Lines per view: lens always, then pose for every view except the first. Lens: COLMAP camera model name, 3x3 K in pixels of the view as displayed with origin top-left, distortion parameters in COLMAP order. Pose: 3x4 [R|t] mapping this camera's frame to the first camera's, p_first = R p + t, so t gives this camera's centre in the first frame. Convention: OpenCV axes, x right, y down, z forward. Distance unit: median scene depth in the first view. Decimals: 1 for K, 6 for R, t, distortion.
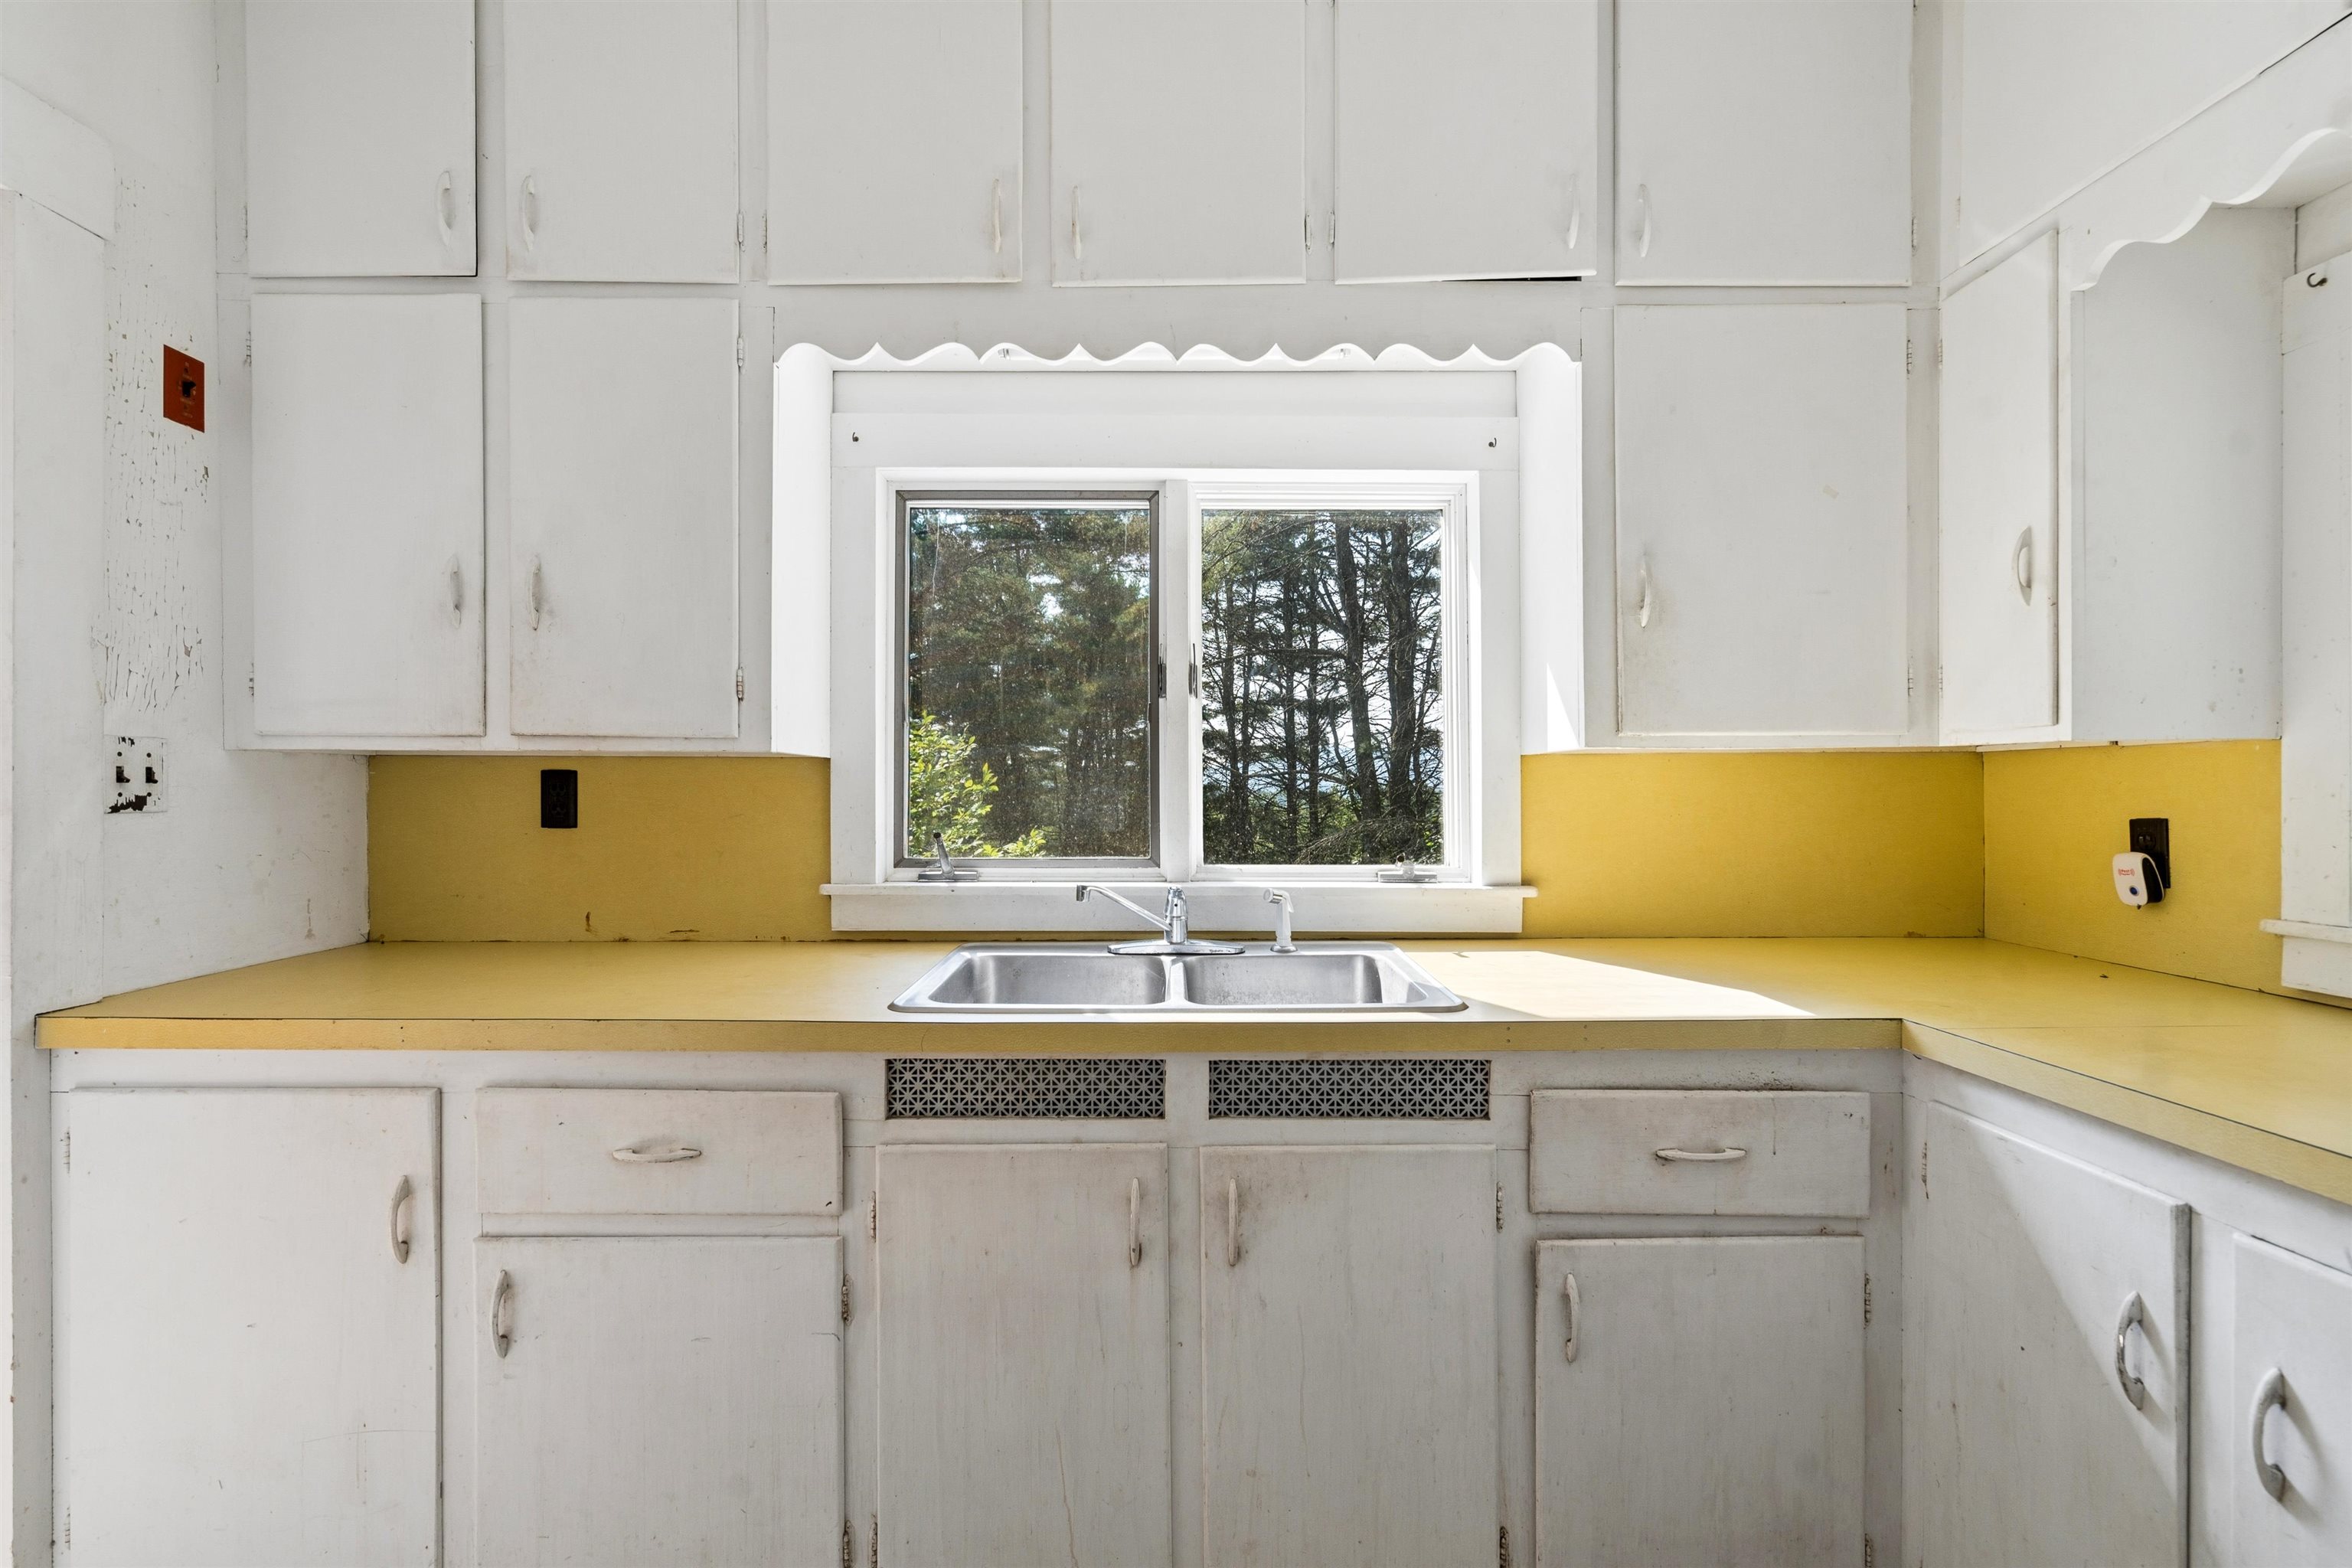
lens RADIAL K [[1057.1, 0, 1168.8], [0, 1057.1, 803.3], [0, 0, 1]] dist [-0.001623, 0.002173]
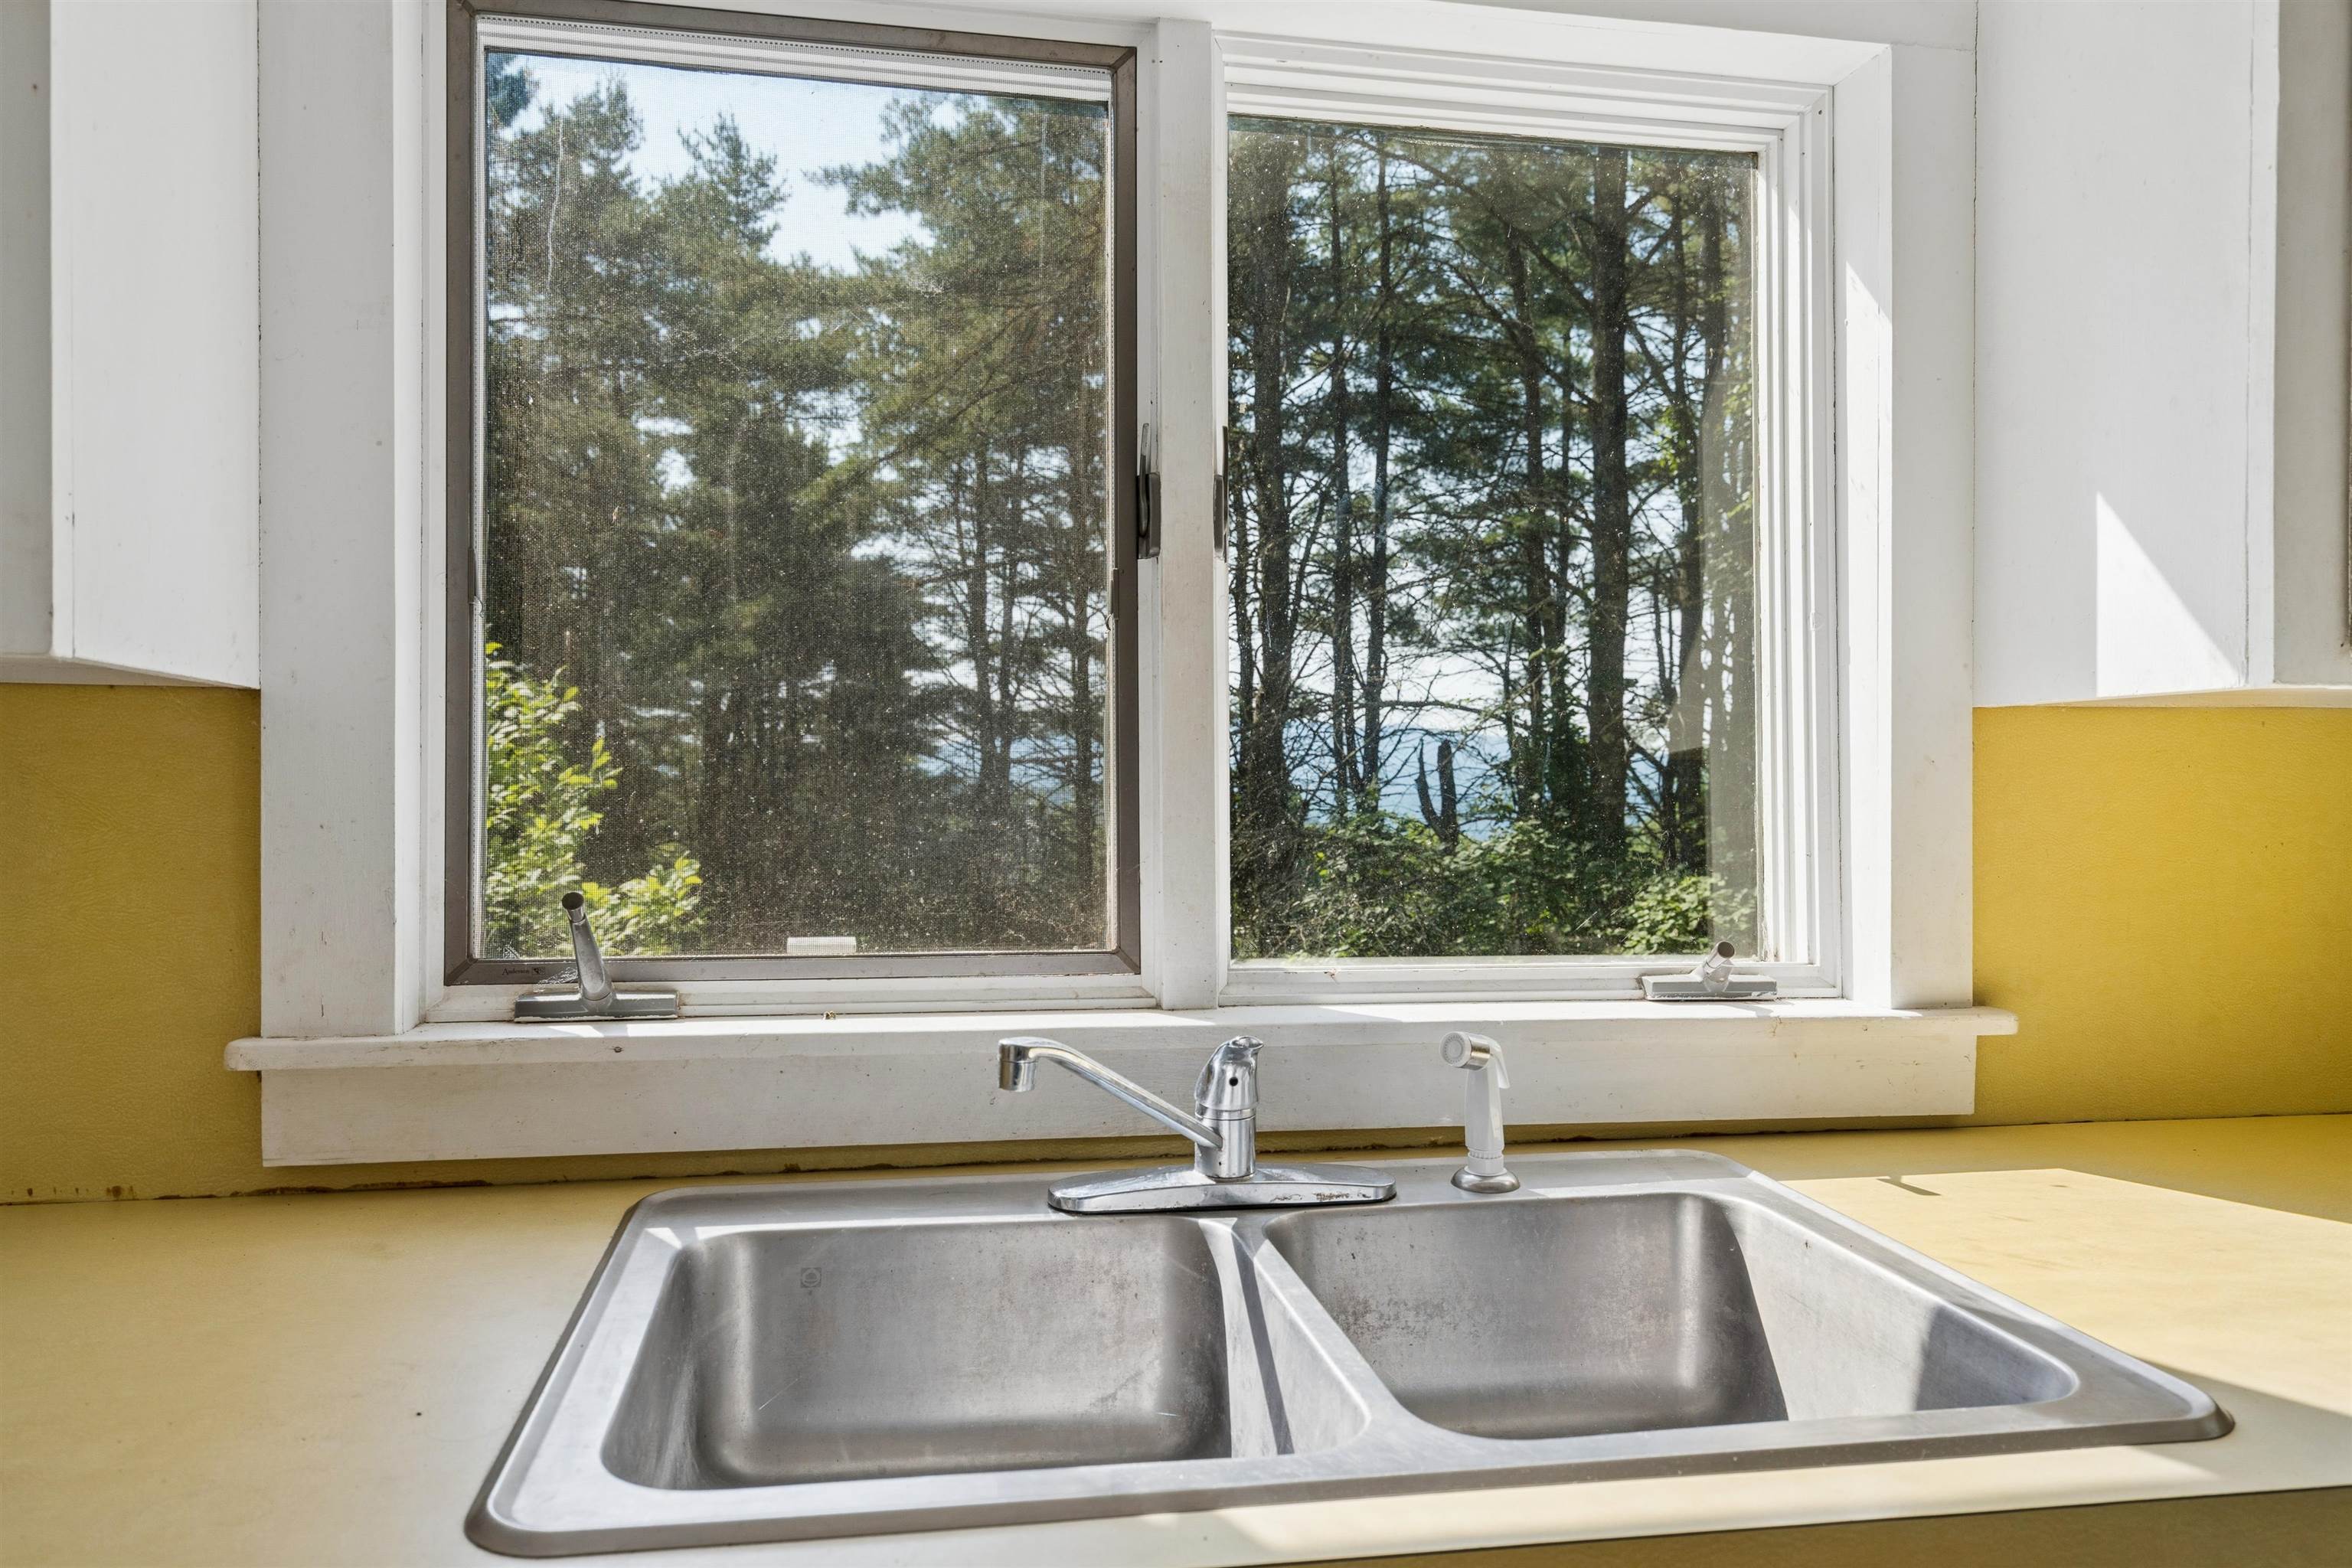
lens RADIAL K [[1682.9, 0, 1177.0], [0, 1682.9, 805.9], [0, 0, 1]] dist [0.022278, 0.001347]
pose [[0.983497, 0.002775, 0.180904, -0.122483], [-0.002918, 0.999996, 0.000529, -0.004281], [-0.180902, -0.001048, 0.983501, 0.392155]]
